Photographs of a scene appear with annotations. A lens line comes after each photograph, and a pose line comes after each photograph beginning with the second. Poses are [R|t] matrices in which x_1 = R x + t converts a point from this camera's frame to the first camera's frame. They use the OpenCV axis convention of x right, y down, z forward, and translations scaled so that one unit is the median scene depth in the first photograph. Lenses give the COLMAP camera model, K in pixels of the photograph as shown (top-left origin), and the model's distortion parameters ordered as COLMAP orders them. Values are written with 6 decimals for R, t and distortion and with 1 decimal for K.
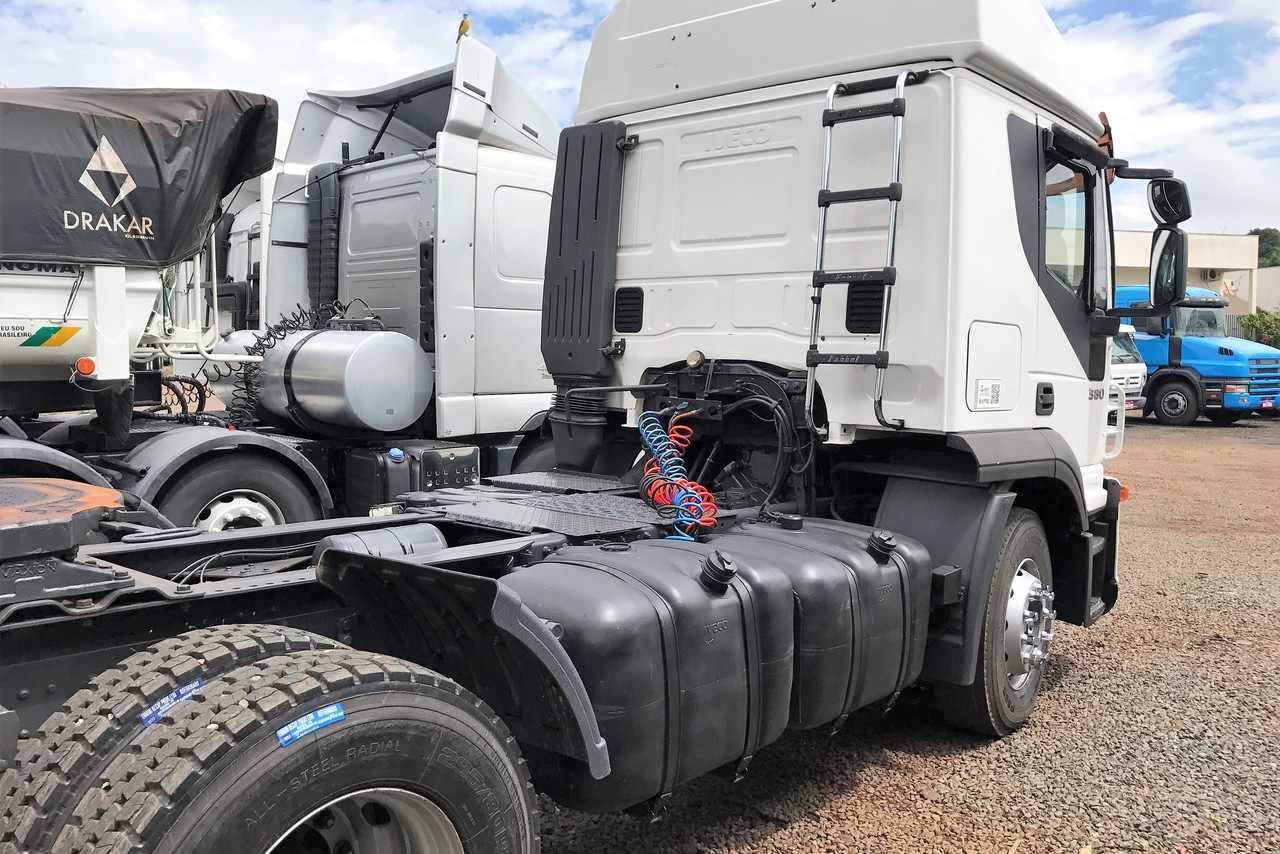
lens RADIAL K [[1071.5, 0, 640.0], [0, 1071.5, 427.0], [0, 0, 1]] dist [-0.004490, -0.001063]
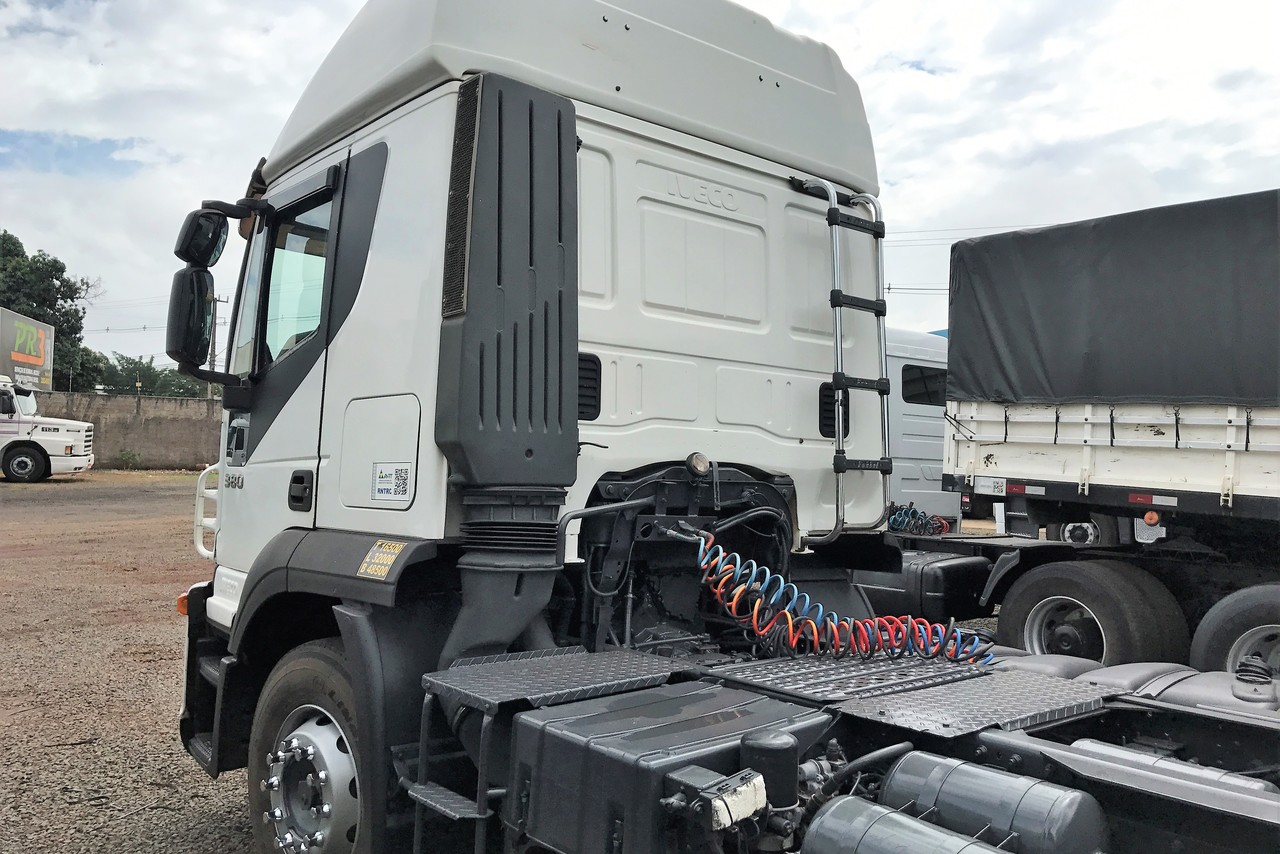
lens RADIAL K [[1009.6, 0, 640.0], [0, 1009.6, 427.0], [0, 0, 1]] dist [0.005410, 0.000729]
pose [[0.152128, 0.019147, 0.988175, -0.675022], [0.031227, 0.999220, -0.024169, -0.072316], [-0.987867, 0.034535, 0.151412, 0.931256]]
